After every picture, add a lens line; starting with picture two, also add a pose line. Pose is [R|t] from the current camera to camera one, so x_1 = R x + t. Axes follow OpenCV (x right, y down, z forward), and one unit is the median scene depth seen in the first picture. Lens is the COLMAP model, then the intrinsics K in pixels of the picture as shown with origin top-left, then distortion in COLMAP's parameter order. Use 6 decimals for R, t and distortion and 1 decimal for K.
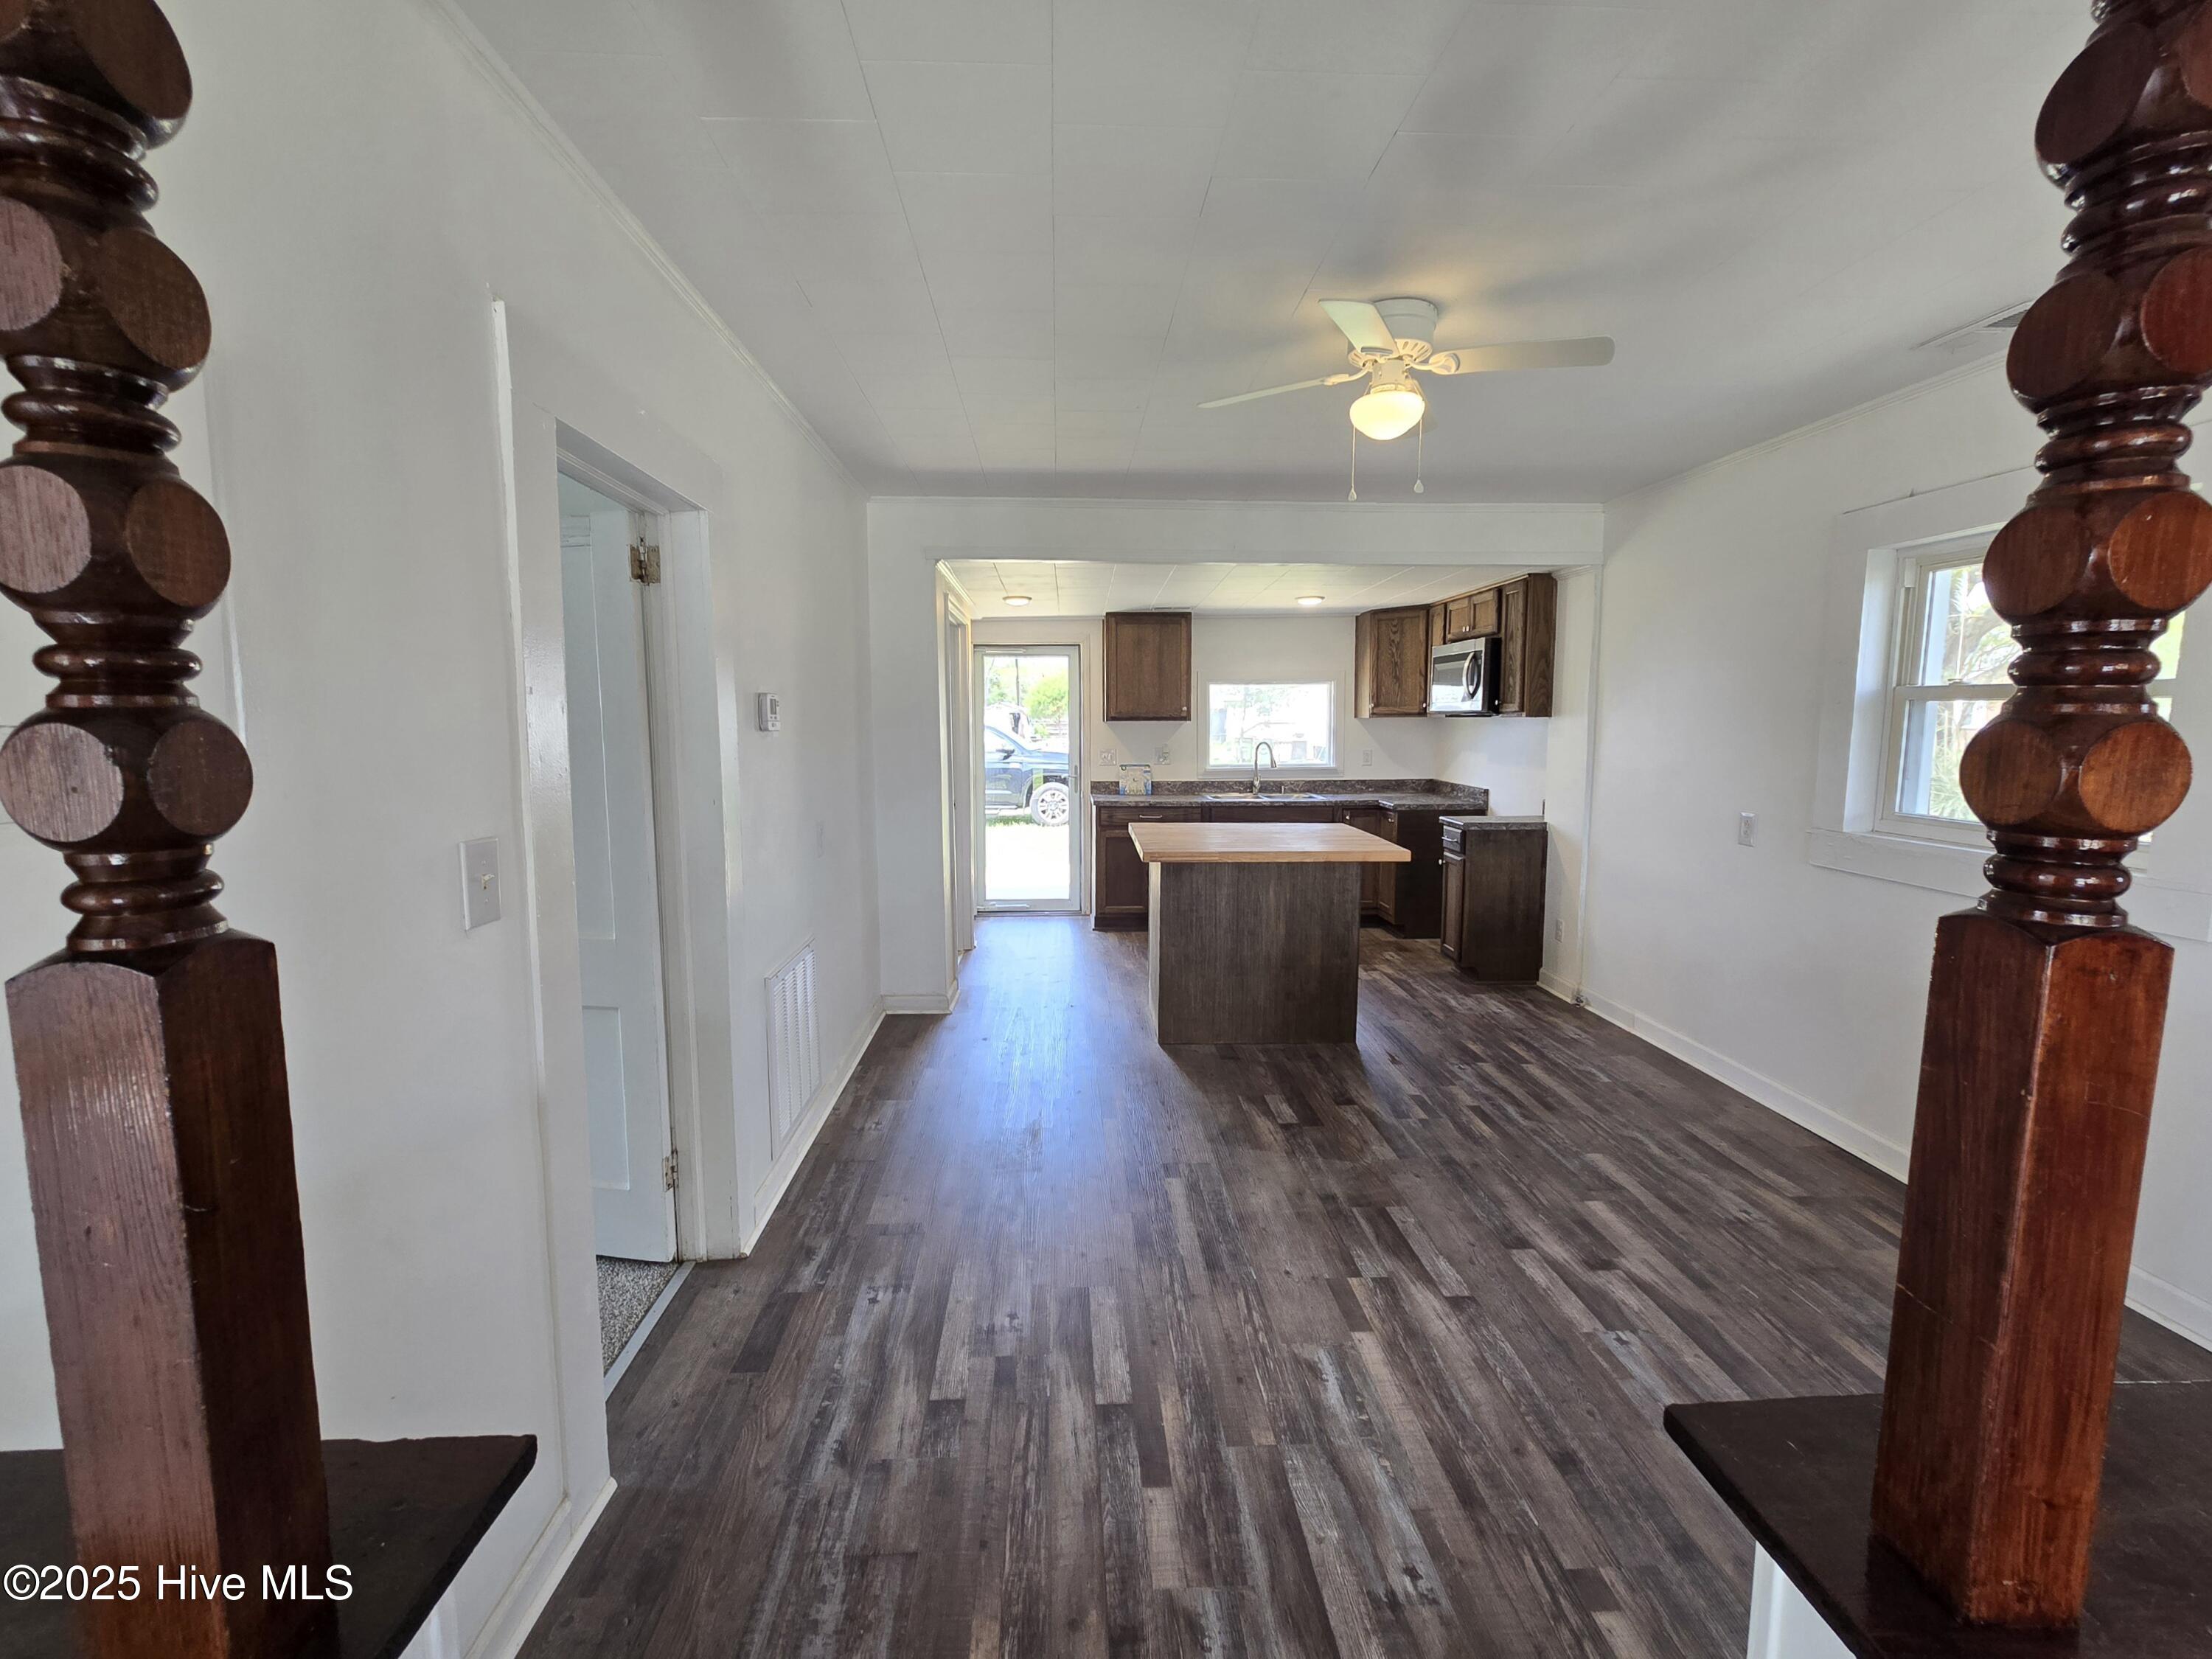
lens RADIAL K [[930.2, 0, 1100.7], [0, 930.2, 818.2], [0, 0, 1]] dist [-0.000168, 0.000049]
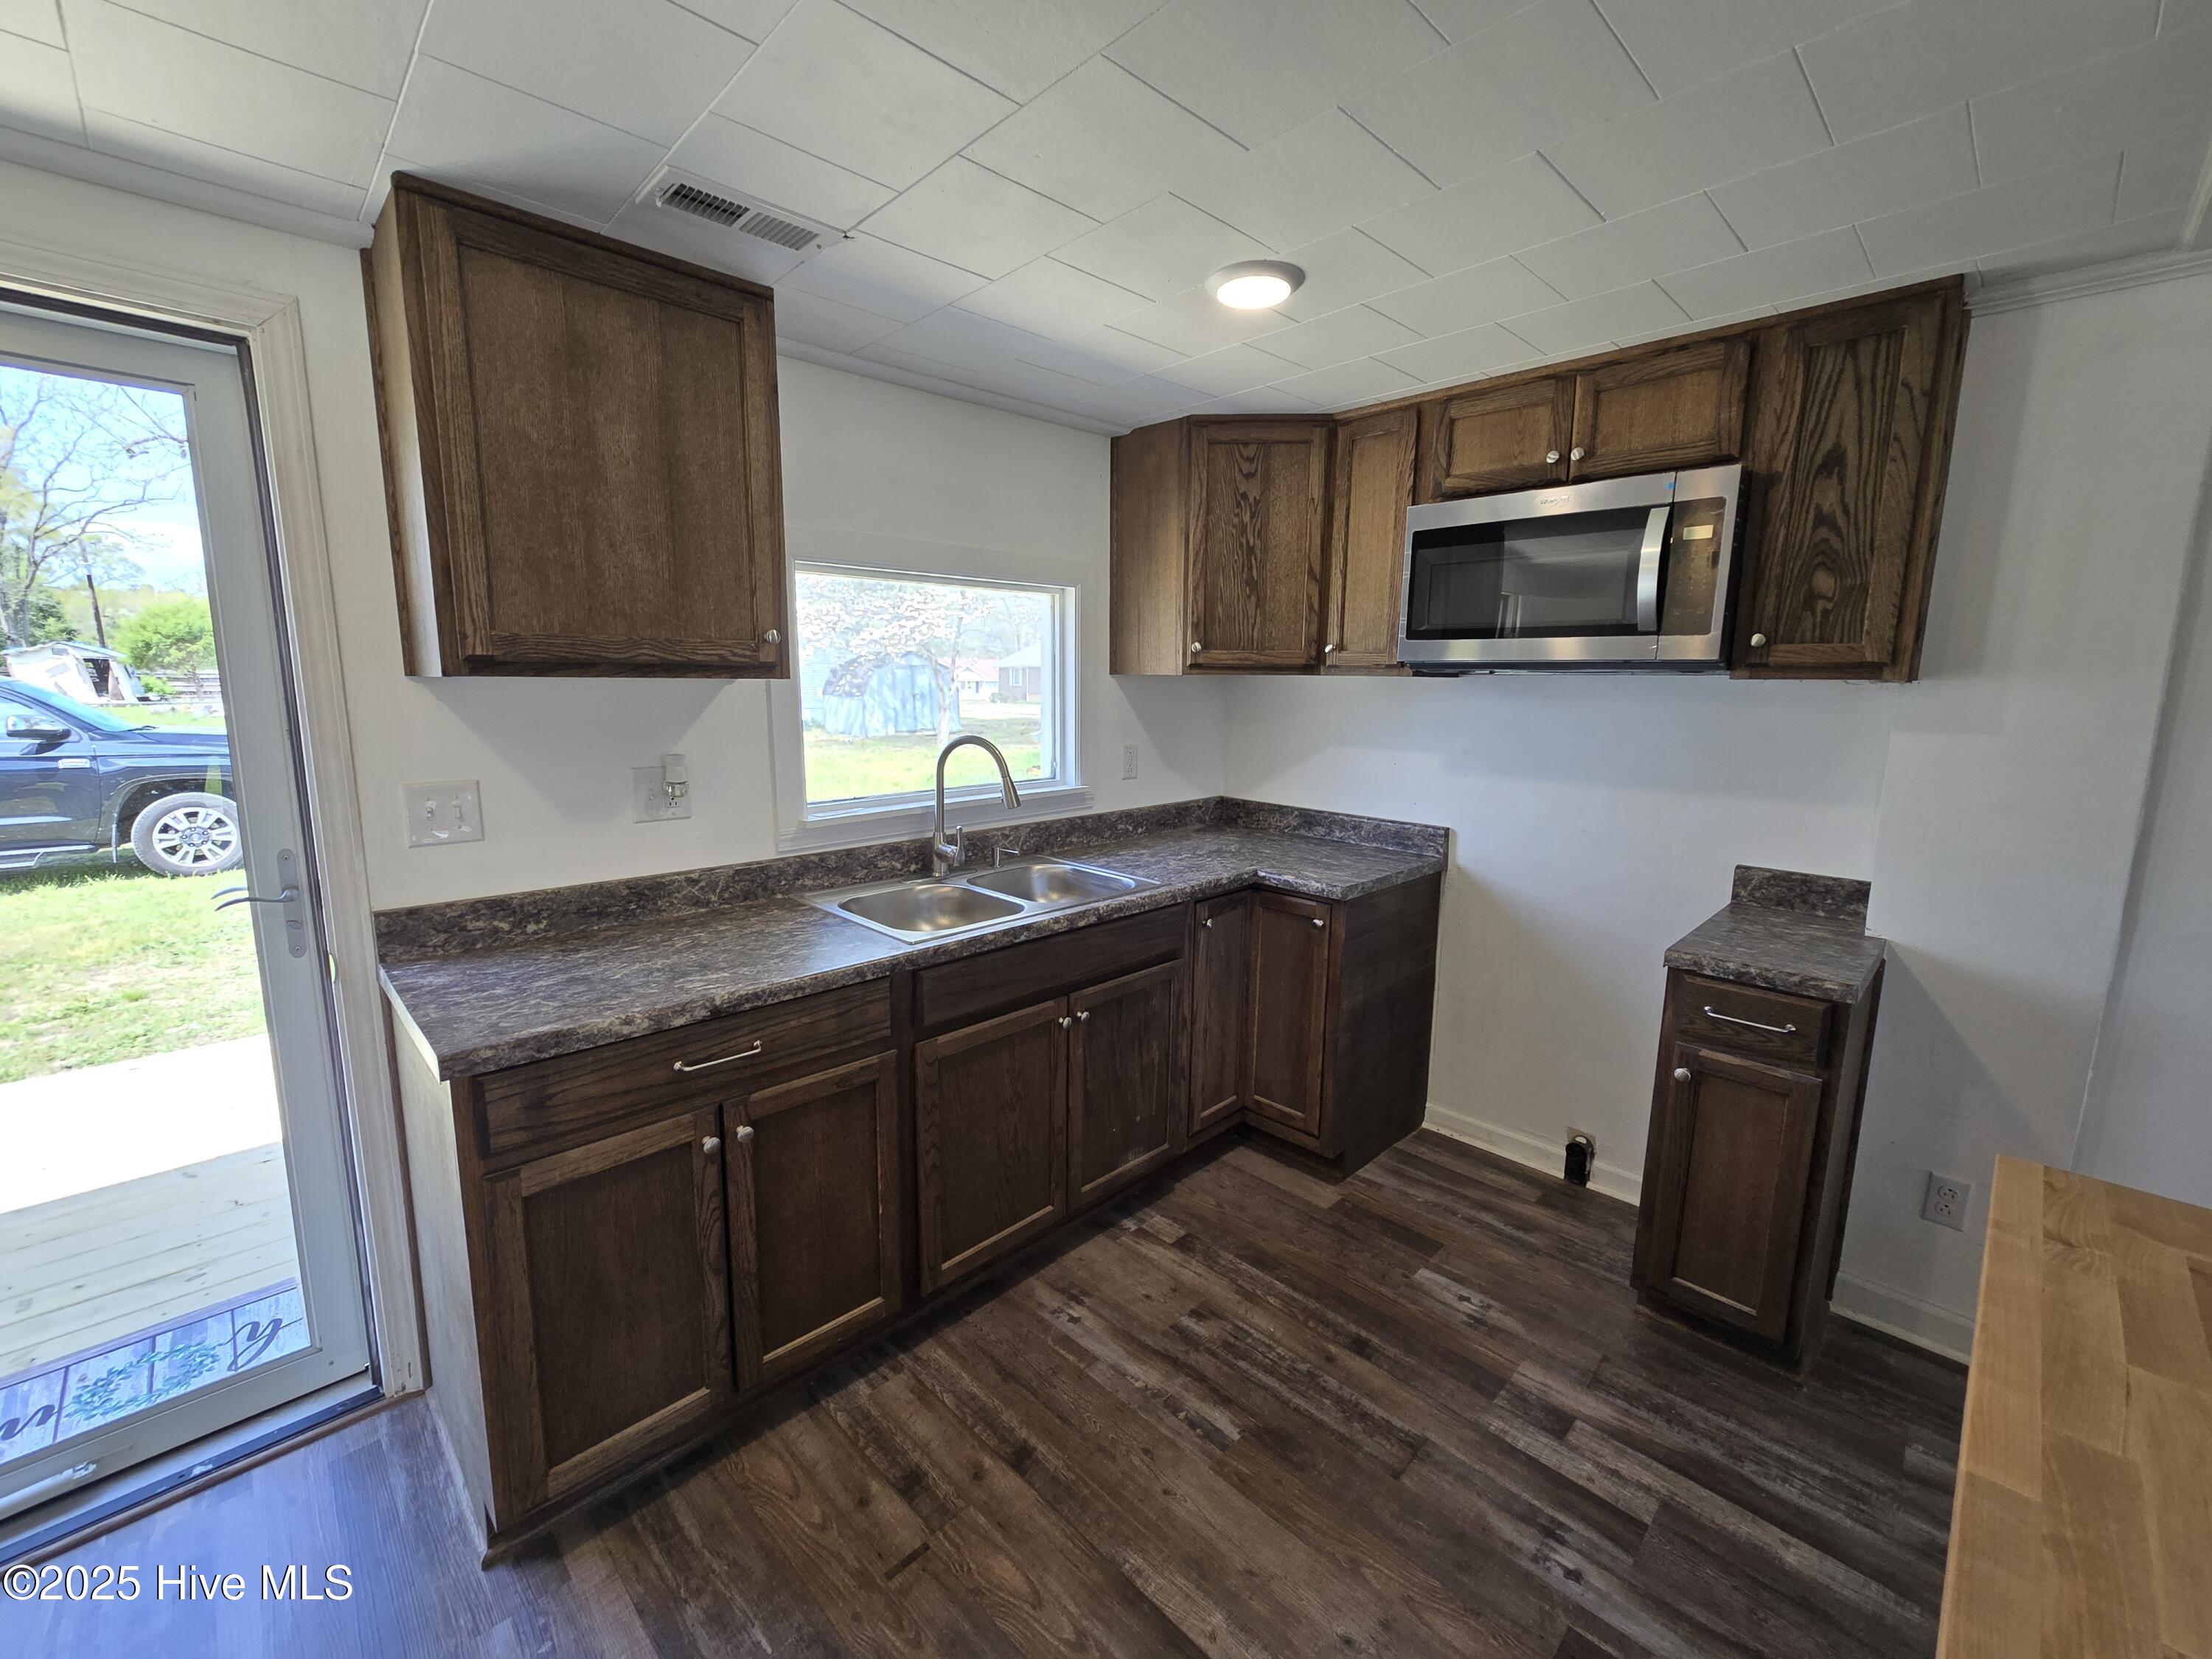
lens RADIAL K [[905.1, 0, 1102.8], [0, 905.1, 820.2], [0, 0, 1]] dist [-0.000969, -0.000129]
pose [[0.741315, -0.093234, 0.664649, -0.041048], [0.059289, 0.995530, 0.073521, -0.117947], [-0.668533, -0.015096, 0.743529, 1.133877]]
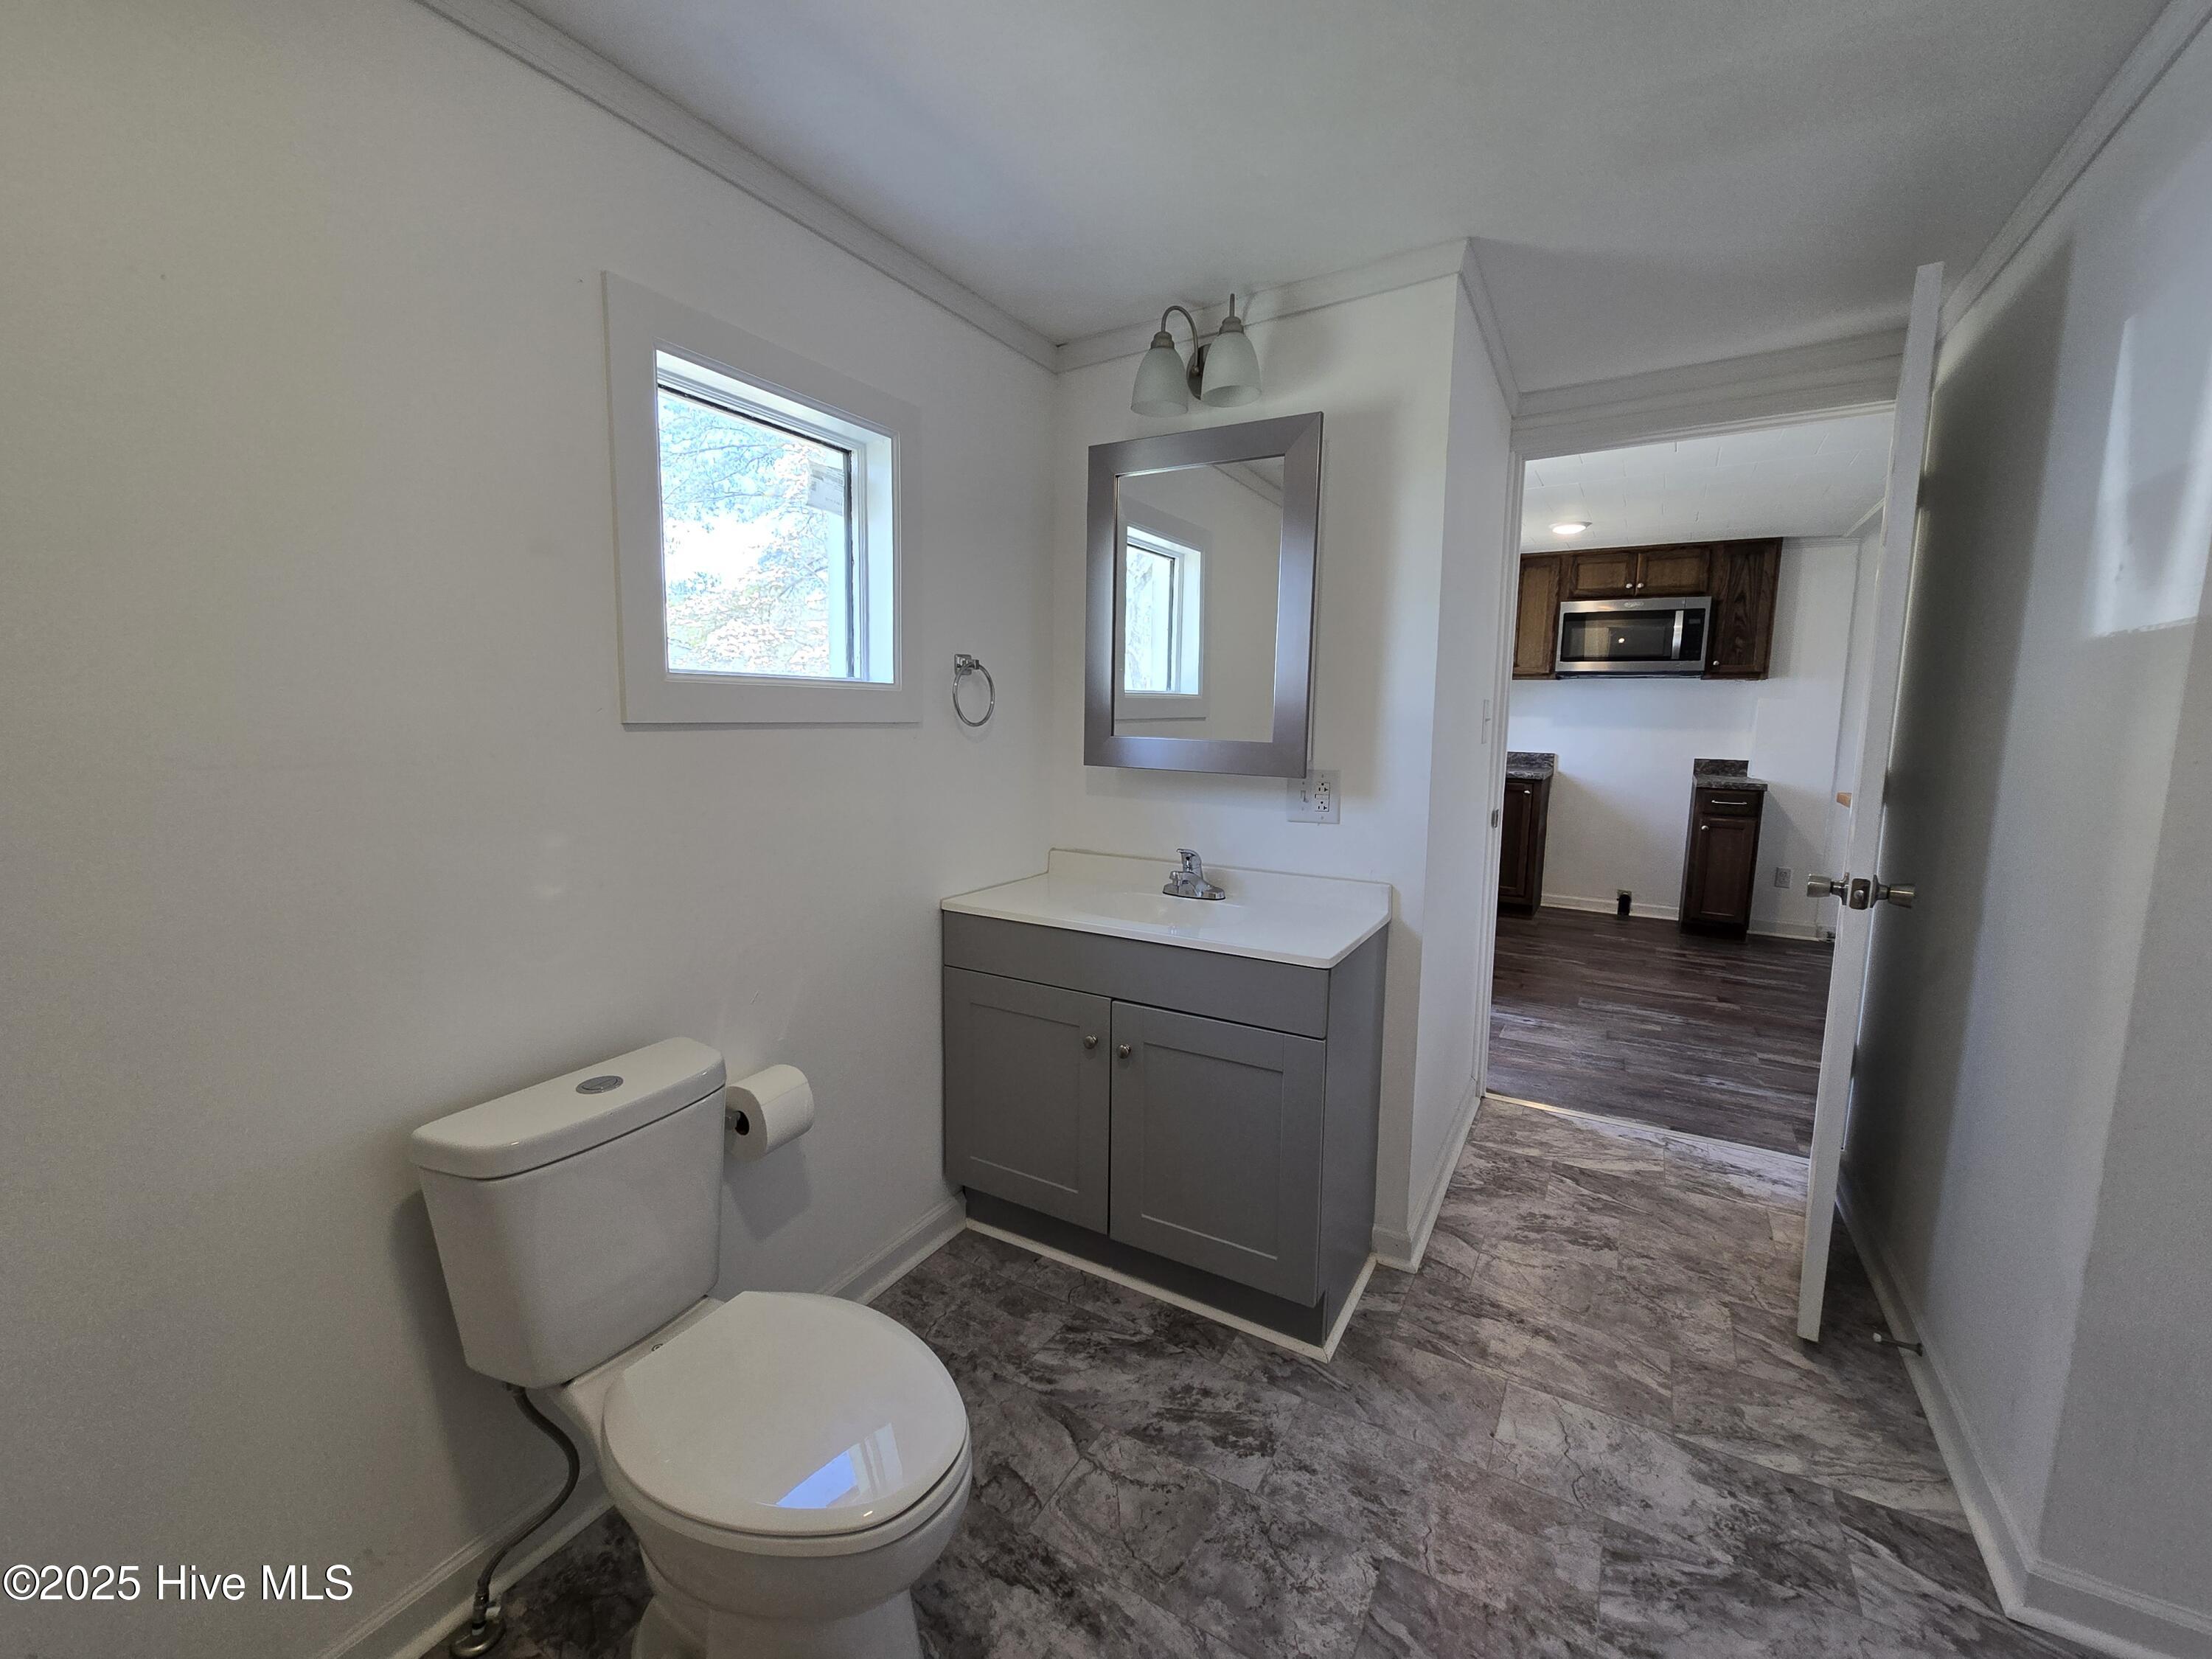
lens RADIAL K [[905.1, 0, 1102.8], [0, 905.1, 820.2], [0, 0, 1]] dist [-0.000969, -0.000129]
pose [[0.551317, -0.094845, 0.828887, -0.955151], [0.072032, 0.995218, 0.065967, -0.085743], [-0.831180, 0.023337, 0.555513, 1.272725]]
